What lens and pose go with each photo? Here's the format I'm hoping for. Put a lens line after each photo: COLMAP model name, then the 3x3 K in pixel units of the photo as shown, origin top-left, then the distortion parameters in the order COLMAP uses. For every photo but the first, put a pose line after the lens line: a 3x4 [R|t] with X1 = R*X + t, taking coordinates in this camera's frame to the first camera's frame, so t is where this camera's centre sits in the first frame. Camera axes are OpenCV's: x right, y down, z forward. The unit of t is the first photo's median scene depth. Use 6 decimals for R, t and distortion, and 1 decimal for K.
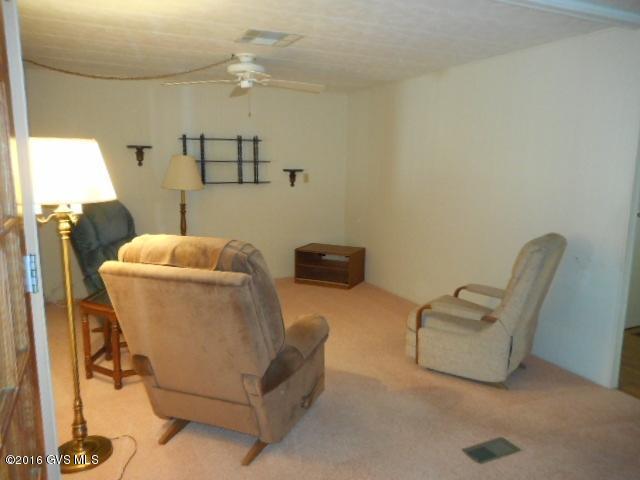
lens RADIAL K [[477.2, 0, 320.0], [0, 477.2, 240.0], [0, 0, 1]] dist [-0.038494, -0.000181]
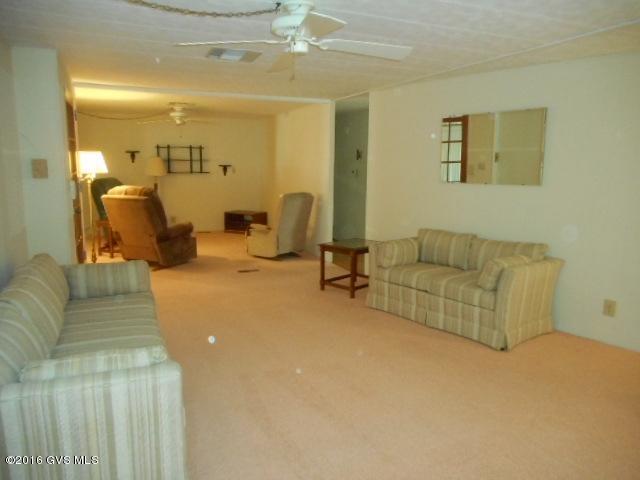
lens RADIAL K [[477.2, 0, 320.0], [0, 477.2, 240.0], [0, 0, 1]] dist [-0.038494, -0.000181]
pose [[0.998531, 0.012105, -0.052806, 0.403801], [-0.012217, 0.999924, -0.001799, 0.124648], [0.052780, 0.002441, 0.998603, -0.713097]]
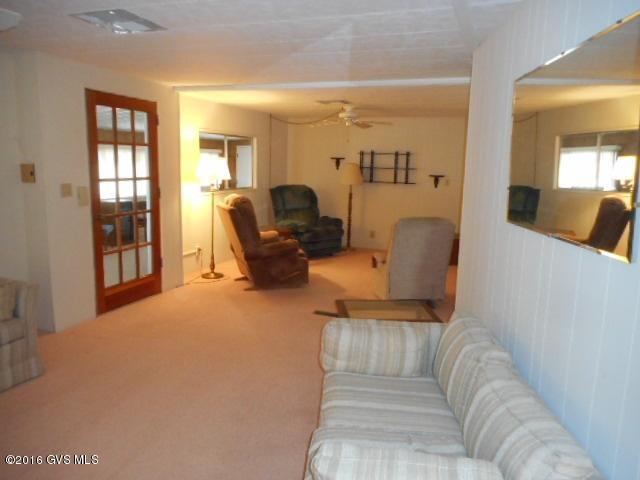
lens RADIAL K [[477.2, 0, 320.0], [0, 477.2, 240.0], [0, 0, 1]] dist [-0.038494, -0.000181]
pose [[0.683415, 0.124901, -0.719266, 0.788451], [-0.138475, 0.989547, 0.040262, 0.029052], [0.716777, 0.072084, 0.693567, -0.186770]]
